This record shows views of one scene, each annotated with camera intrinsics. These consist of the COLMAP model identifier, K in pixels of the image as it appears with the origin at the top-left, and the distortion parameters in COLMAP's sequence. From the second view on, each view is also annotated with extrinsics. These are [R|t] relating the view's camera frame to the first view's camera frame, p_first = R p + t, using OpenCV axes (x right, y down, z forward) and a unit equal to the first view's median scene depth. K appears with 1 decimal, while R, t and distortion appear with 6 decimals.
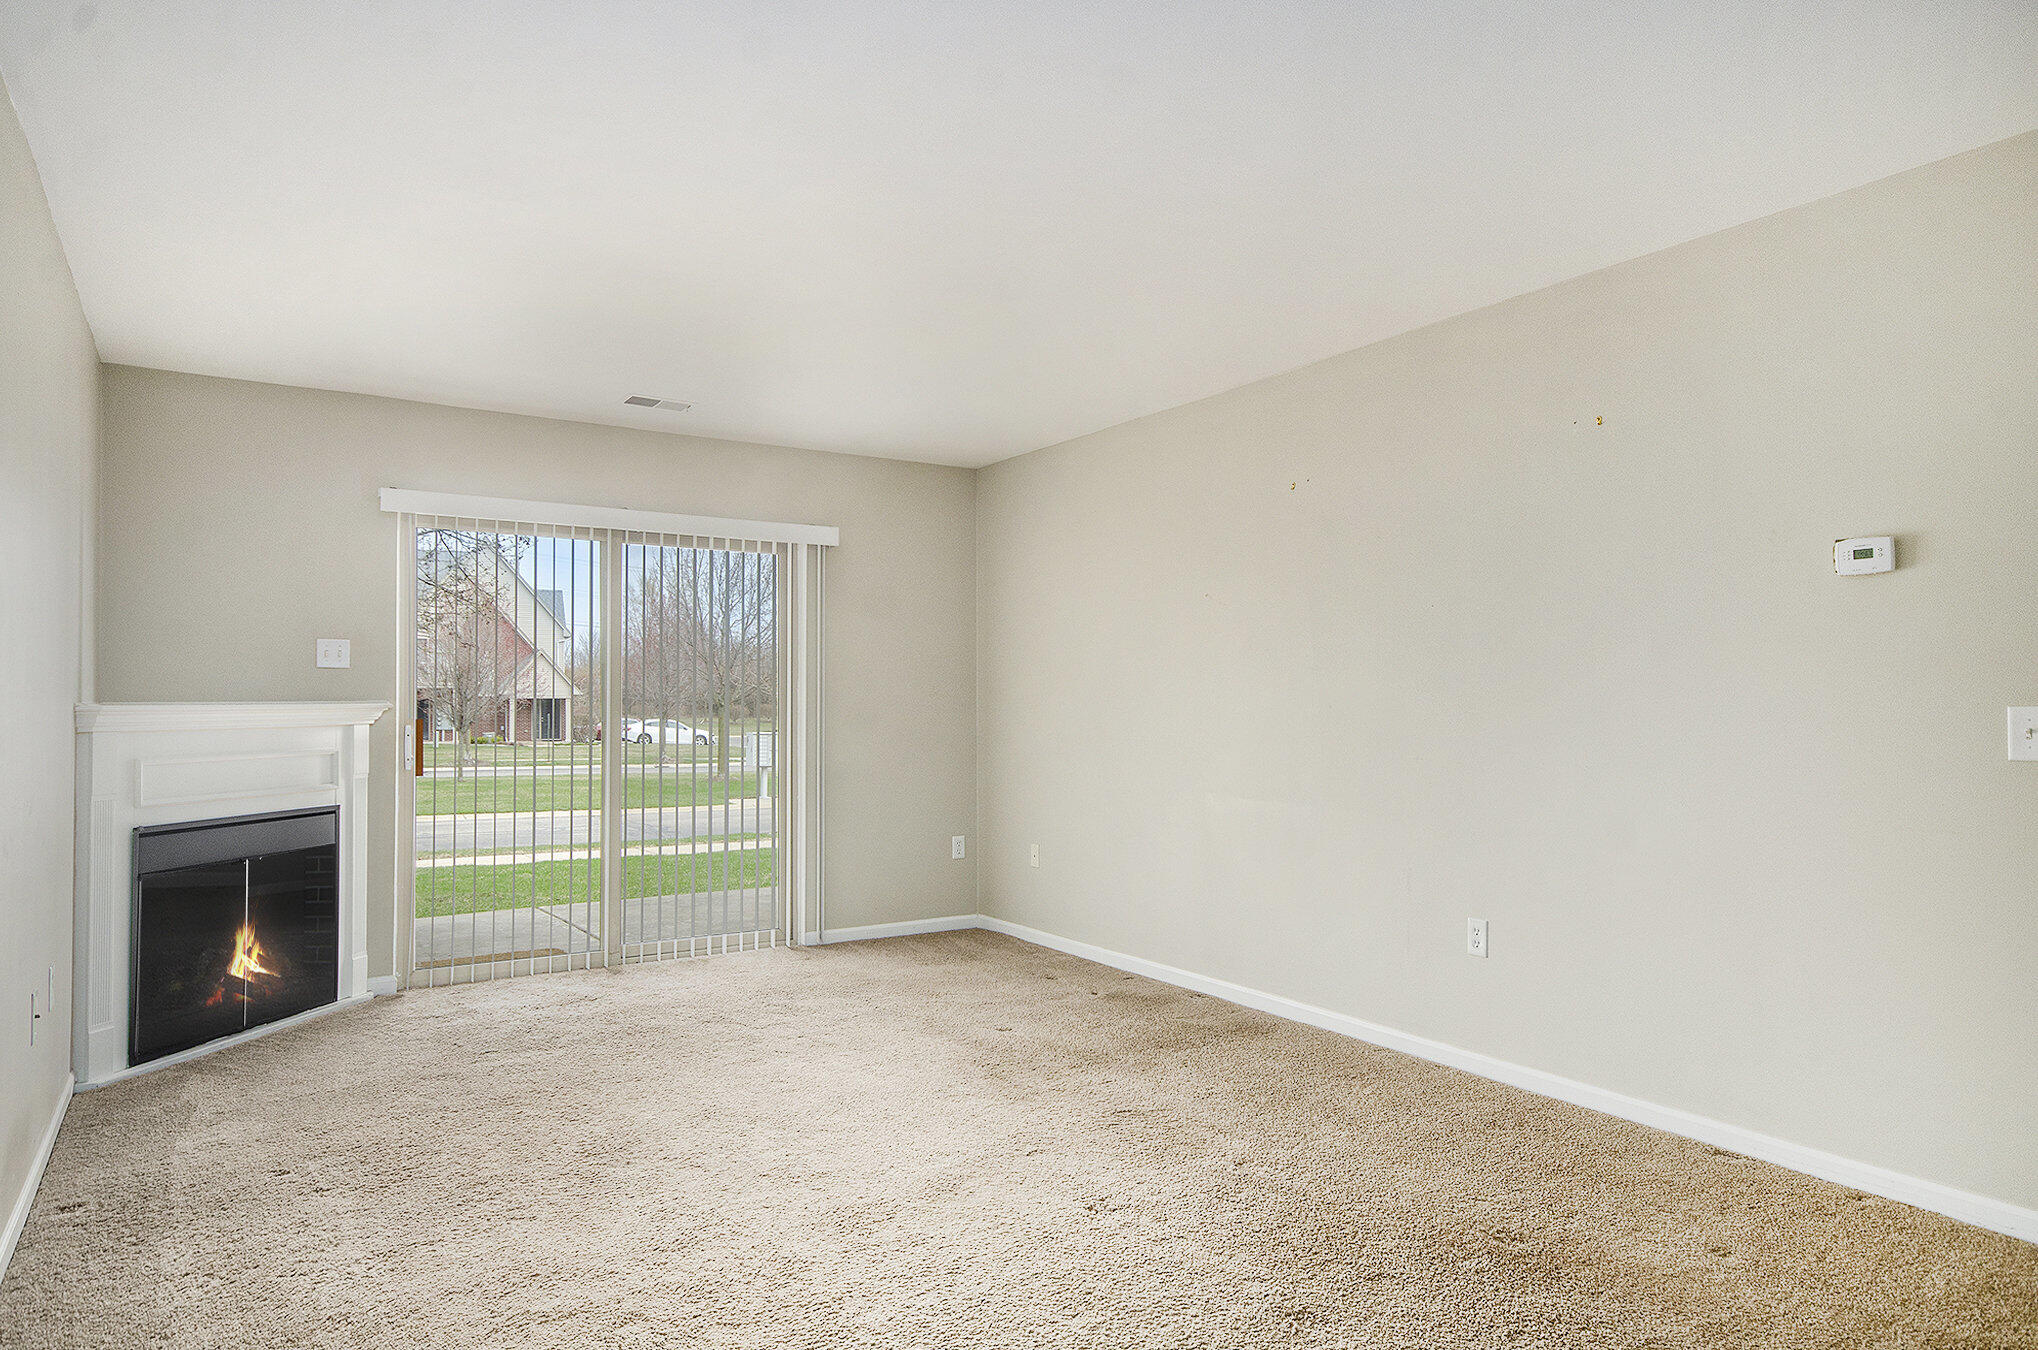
lens RADIAL K [[1224.0, 0, 1034.1], [0, 1224.0, 714.0], [0, 0, 1]] dist [0.004733, 0.003044]
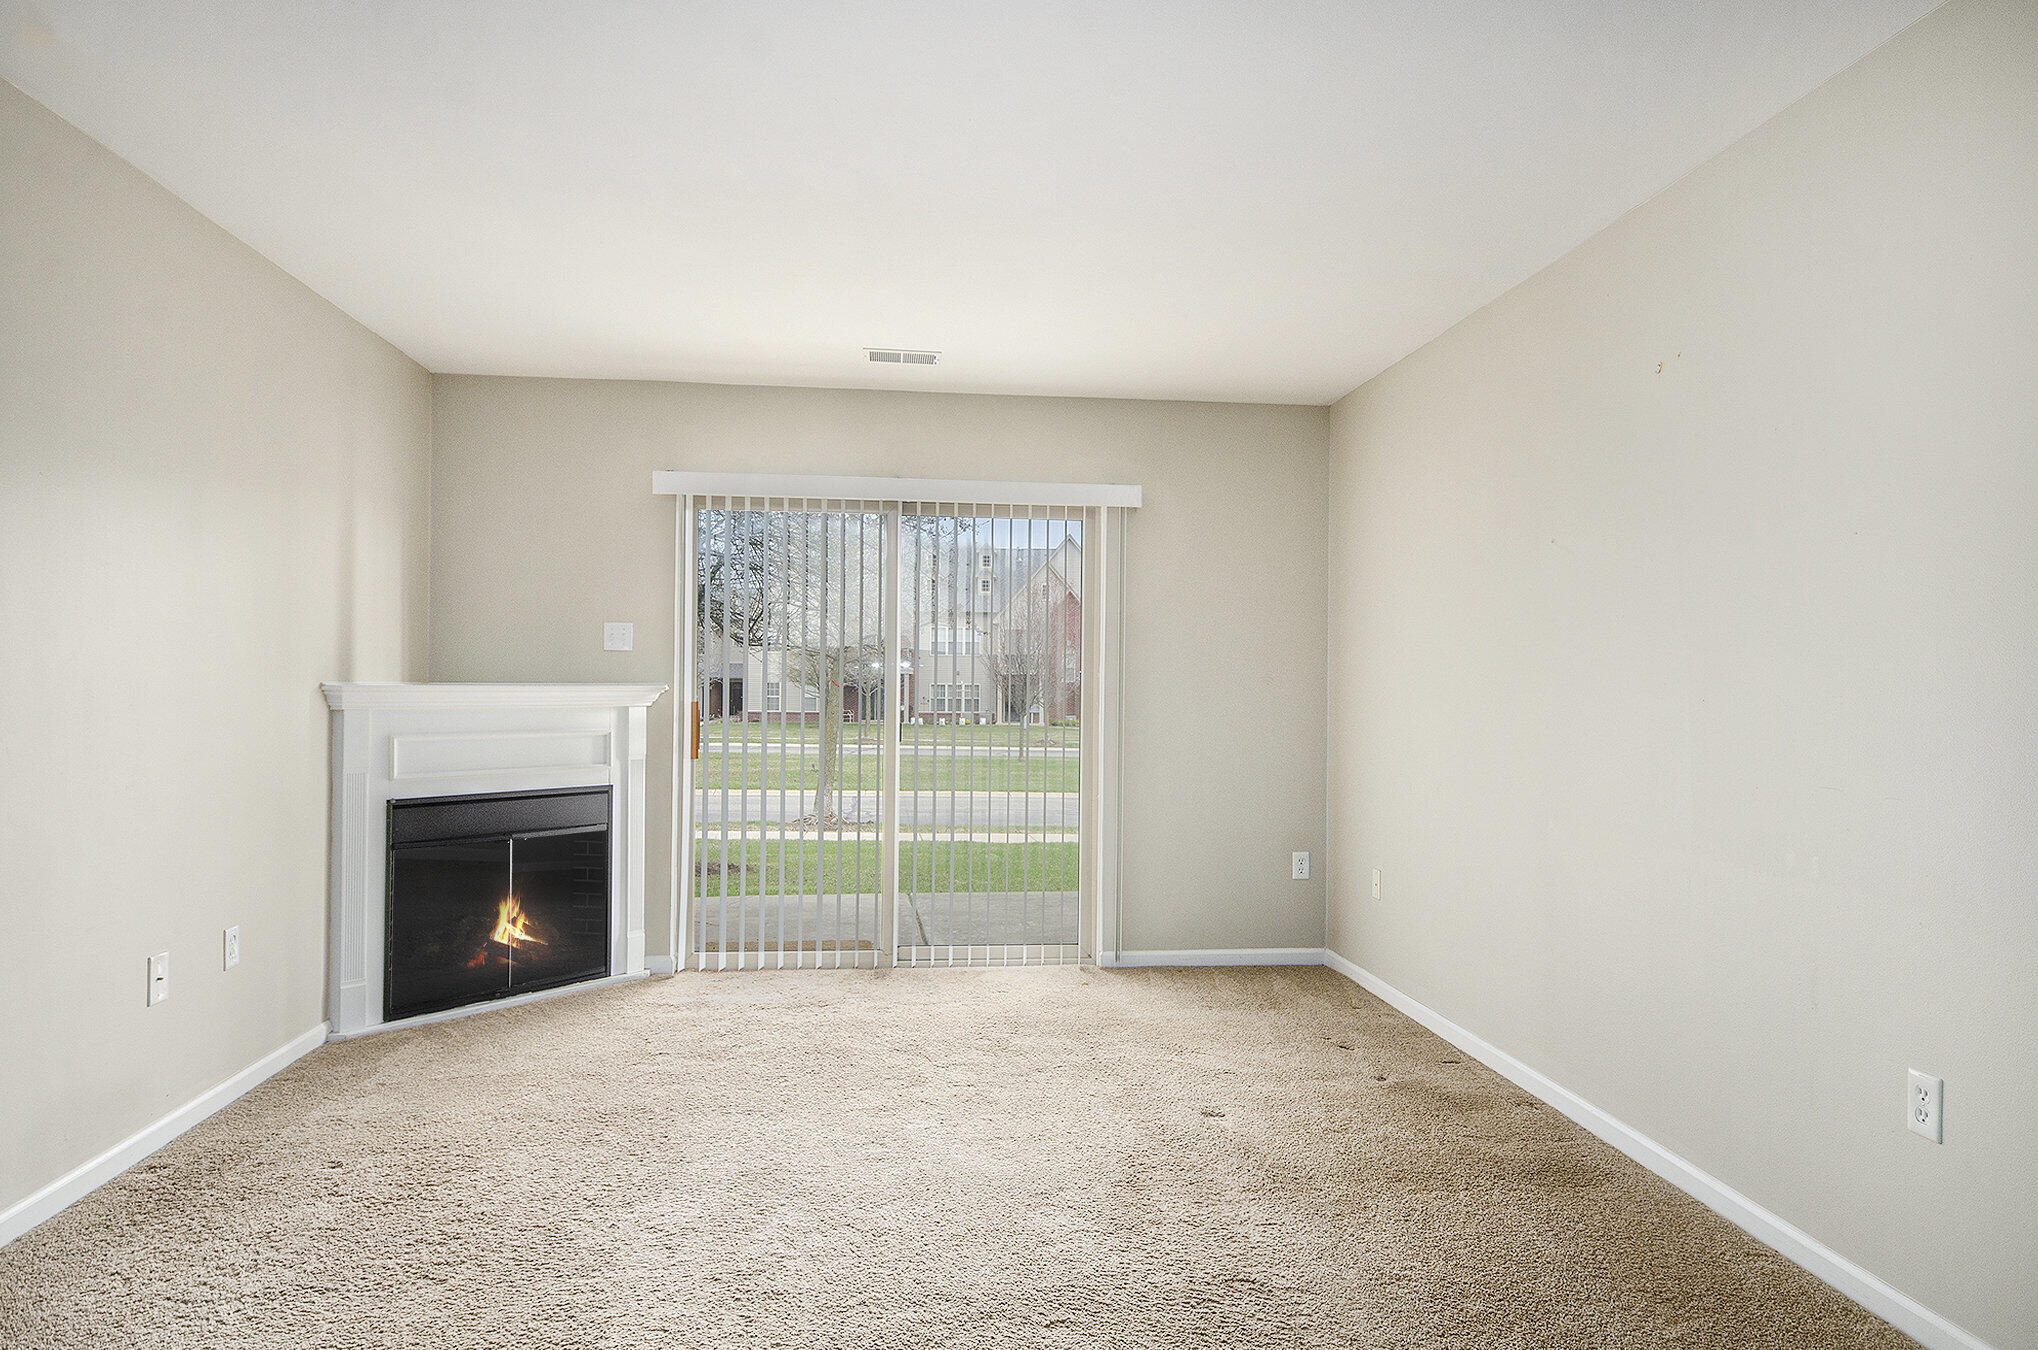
lens RADIAL K [[1224.0, 0, 1034.1], [0, 1224.0, 714.0], [0, 0, 1]] dist [0.004733, 0.003044]
pose [[0.893882, 0.017910, -0.447944, 0.256544], [-0.013518, 0.999824, 0.013002, -0.003657], [0.448098, -0.005567, 0.893967, 0.311828]]
